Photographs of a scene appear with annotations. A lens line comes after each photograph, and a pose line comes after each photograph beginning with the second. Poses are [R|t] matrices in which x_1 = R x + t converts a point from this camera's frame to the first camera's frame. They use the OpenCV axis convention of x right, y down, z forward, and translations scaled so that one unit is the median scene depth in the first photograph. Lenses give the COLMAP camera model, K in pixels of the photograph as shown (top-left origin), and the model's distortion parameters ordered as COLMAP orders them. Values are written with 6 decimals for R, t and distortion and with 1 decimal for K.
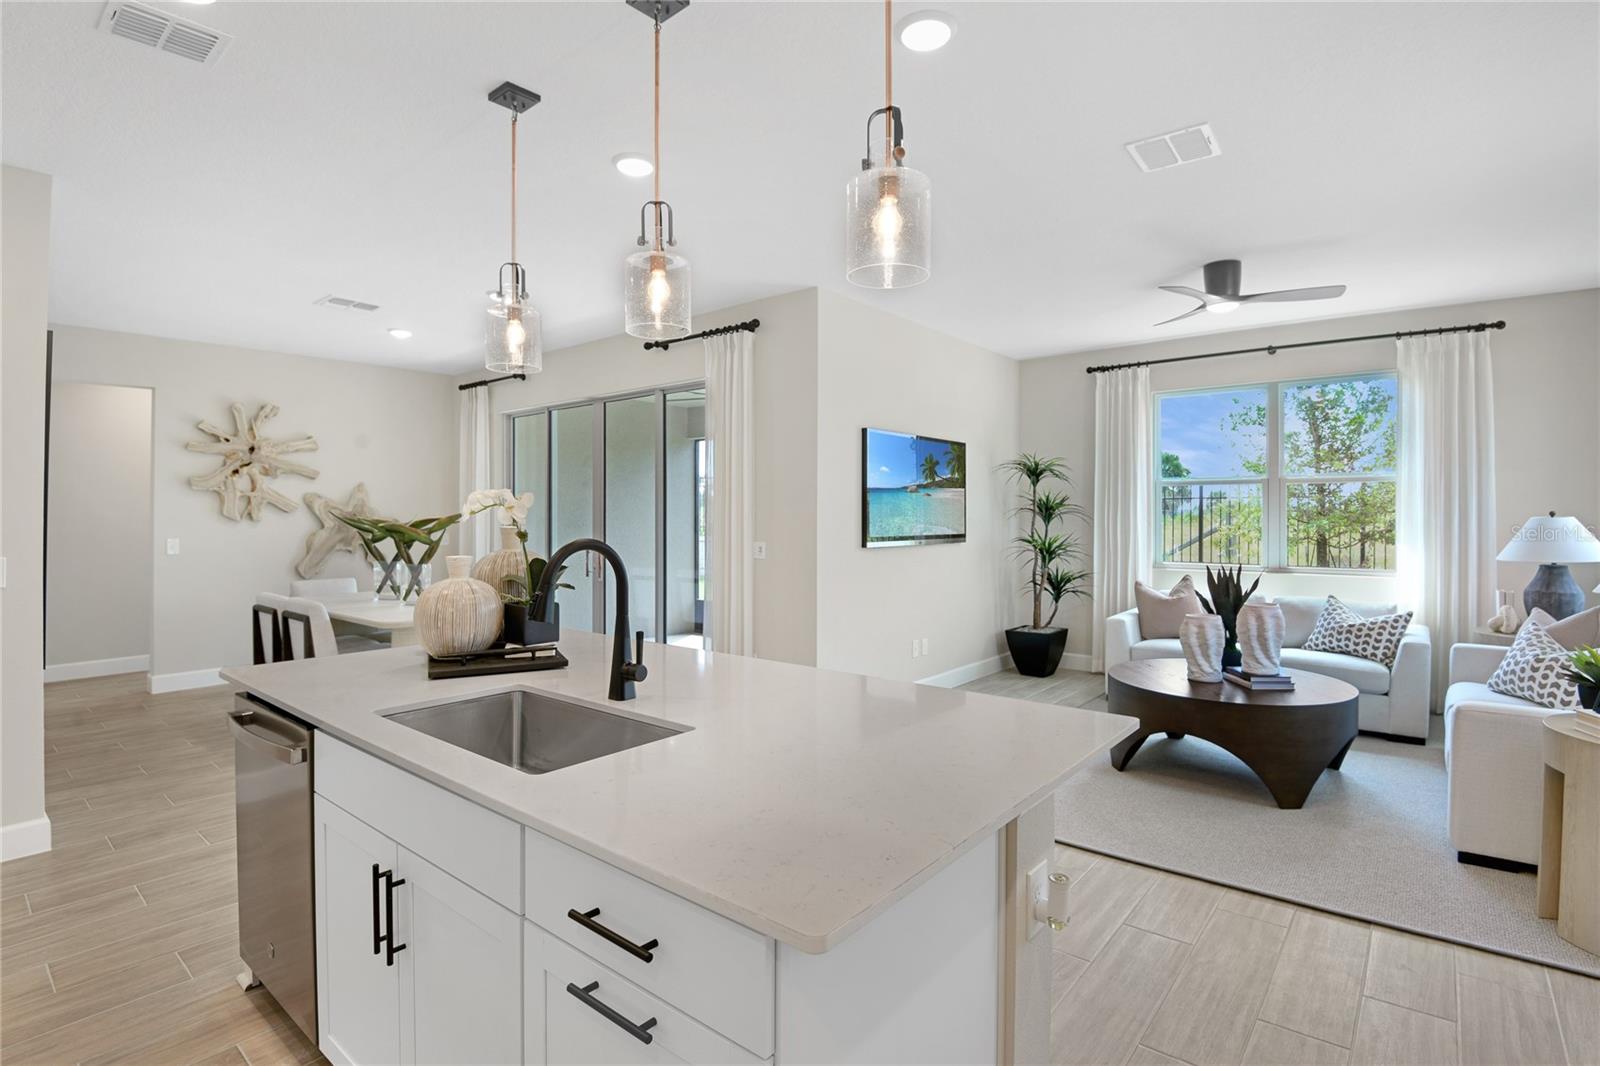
lens RADIAL K [[780.8, 0, 798.5], [0, 780.8, 495.7], [0, 0, 1]] dist [-0.062435, 0.000069]
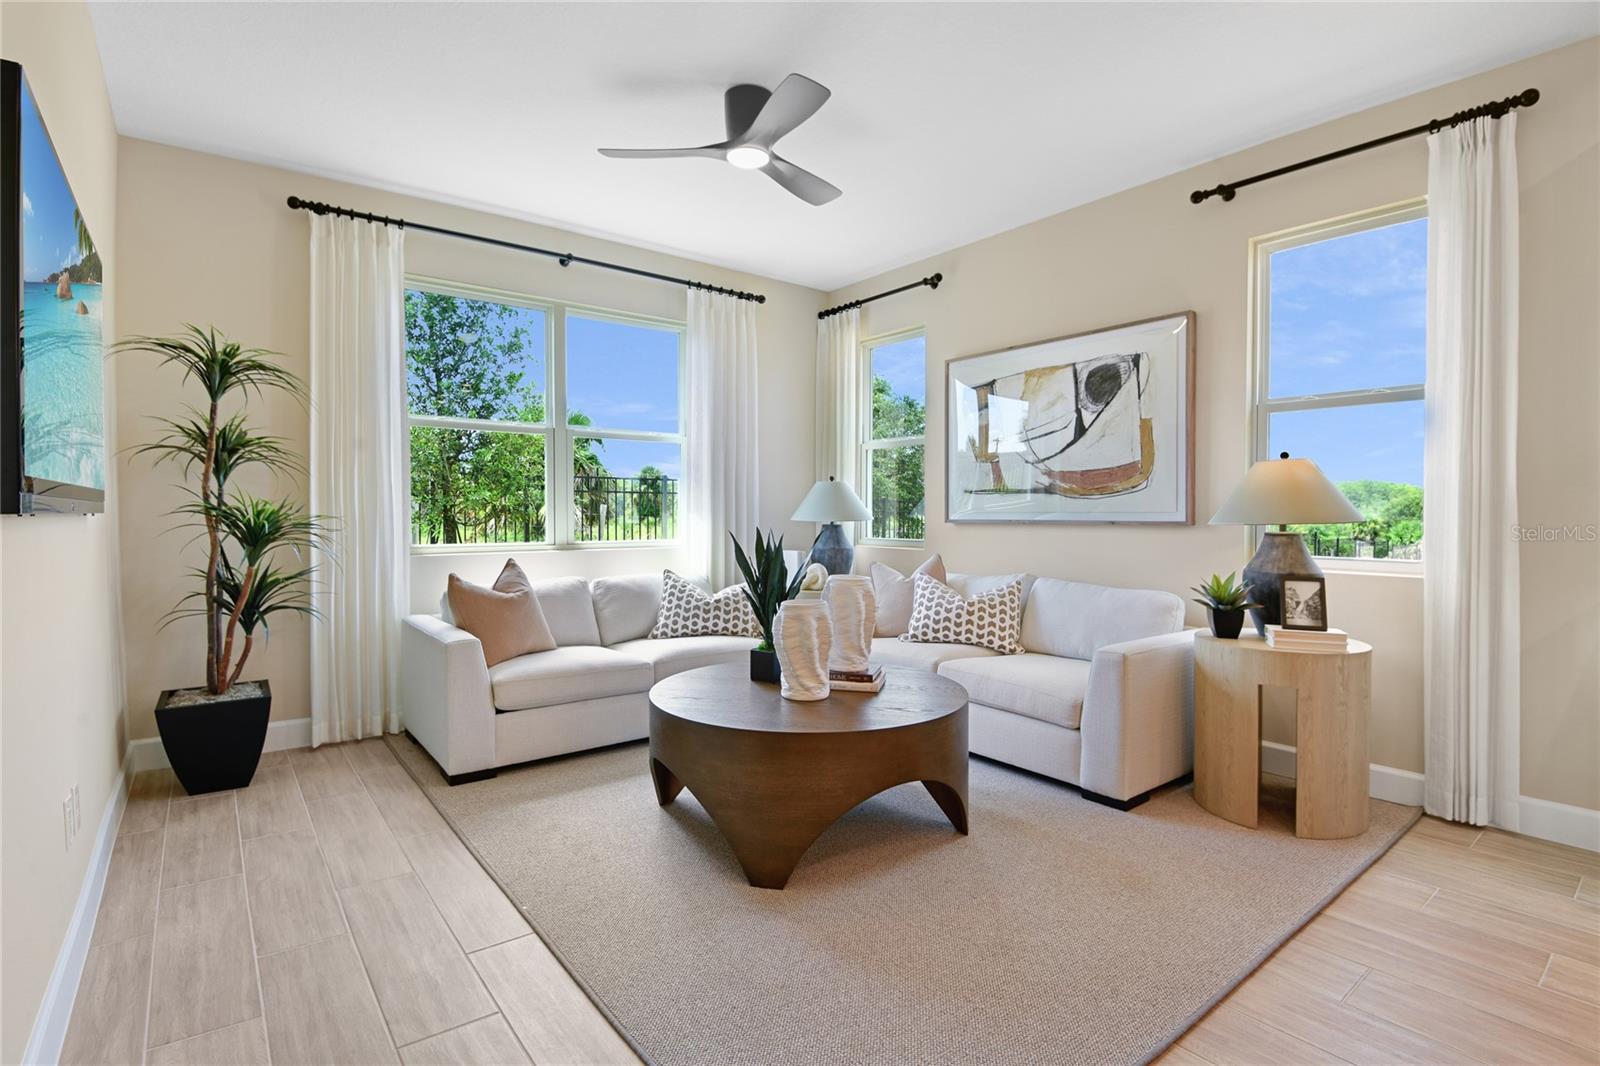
lens RADIAL K [[763.3, 0, 800.0], [0, 763.3, 533.0], [0, 0, 1]] dist [-0.000154, -0.024388]
pose [[0.211742, -0.031386, 0.976821, -0.101434], [-0.021875, 0.999082, 0.036842, 0.058148], [-0.977081, -0.029169, 0.210861, 0.706329]]
